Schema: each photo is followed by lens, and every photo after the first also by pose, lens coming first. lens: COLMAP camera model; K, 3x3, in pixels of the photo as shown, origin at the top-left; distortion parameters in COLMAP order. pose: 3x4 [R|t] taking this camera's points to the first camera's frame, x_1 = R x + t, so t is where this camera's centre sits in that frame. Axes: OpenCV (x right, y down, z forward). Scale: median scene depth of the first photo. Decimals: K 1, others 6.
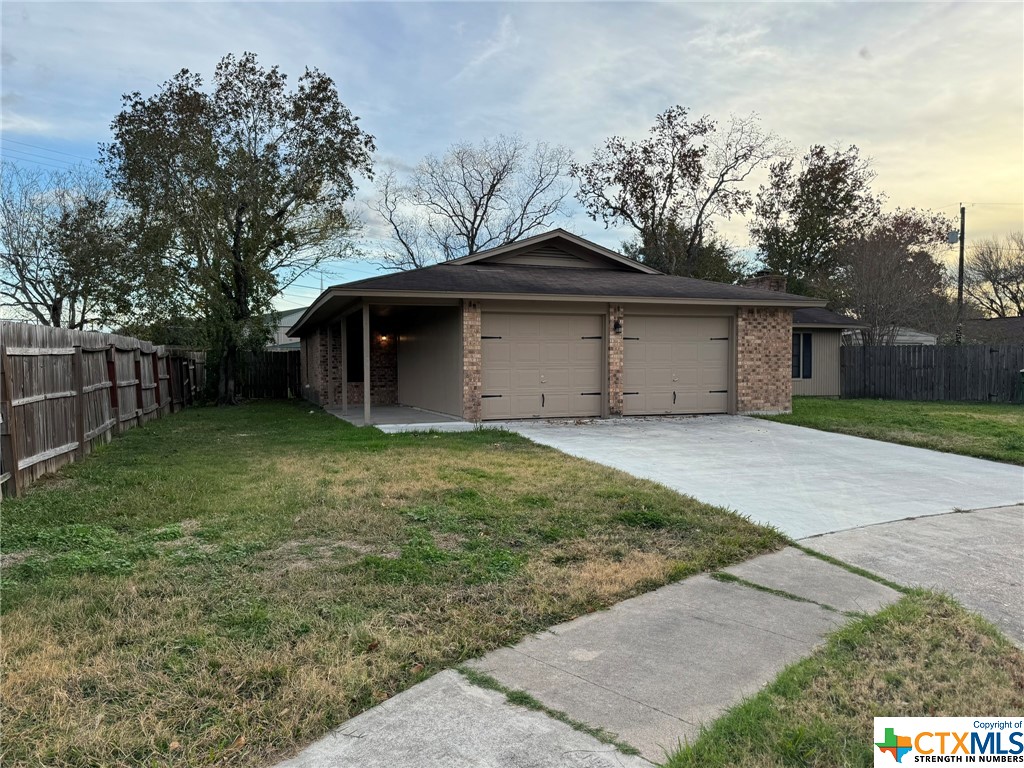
lens RADIAL K [[730.0, 0, 510.9], [0, 730.0, 388.7], [0, 0, 1]] dist [0.048753, -0.059265]
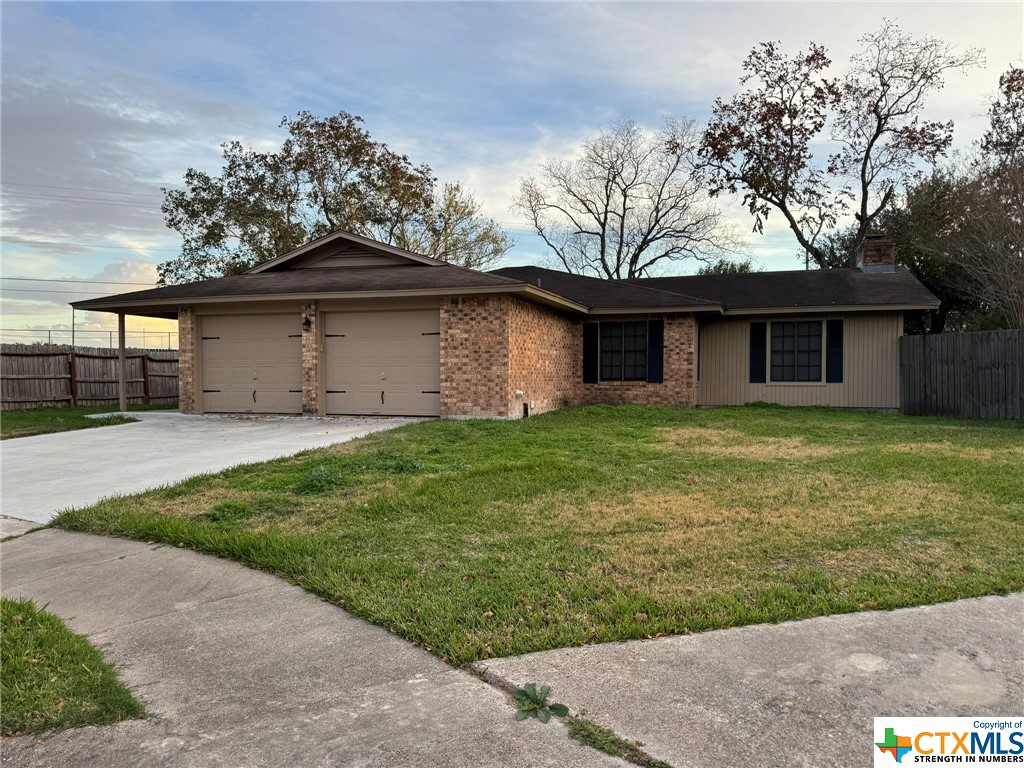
lens RADIAL K [[730.0, 0, 507.2], [0, 730.0, 383.2], [0, 0, 1]] dist [0.048753, -0.059265]
pose [[0.801072, 0.013624, -0.598412, 0.647285], [-0.020499, 0.999779, -0.004679, -0.003386], [0.598216, 0.016015, 0.801175, 0.242172]]
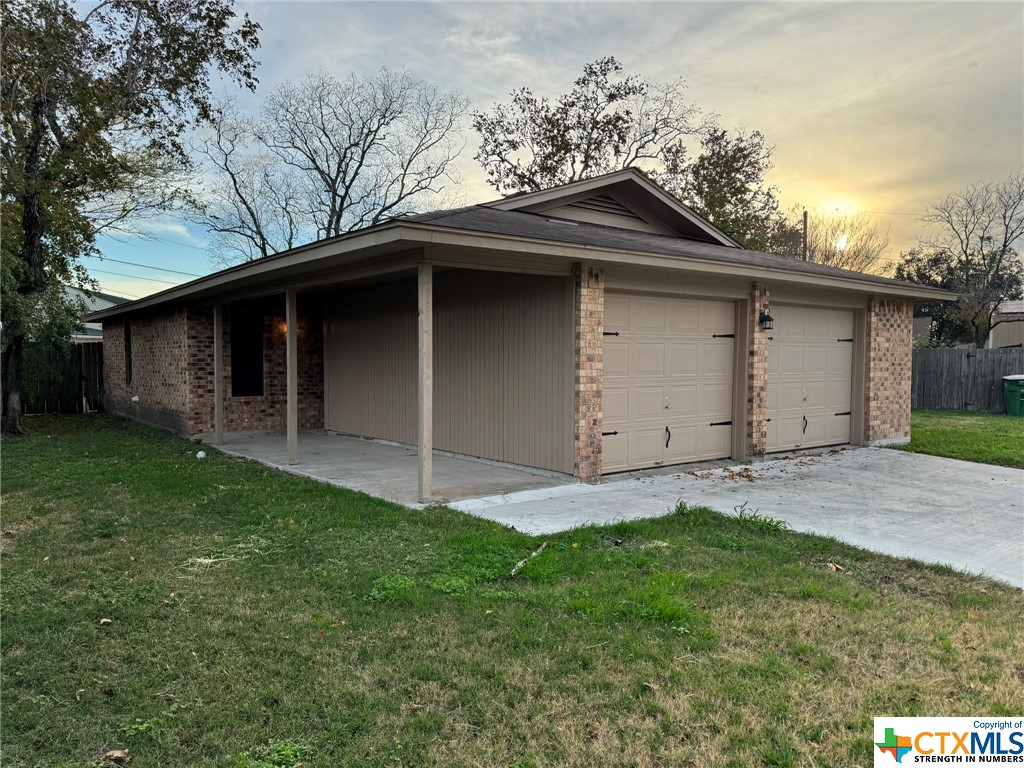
lens RADIAL K [[730.0, 0, 491.5], [0, 730.0, 384.1], [0, 0, 1]] dist [0.048753, -0.059265]
pose [[0.951216, -0.003115, 0.308510, -0.194171], [0.001817, 0.999988, 0.004497, -0.020930], [-0.308521, -0.003717, 0.951210, 0.301361]]
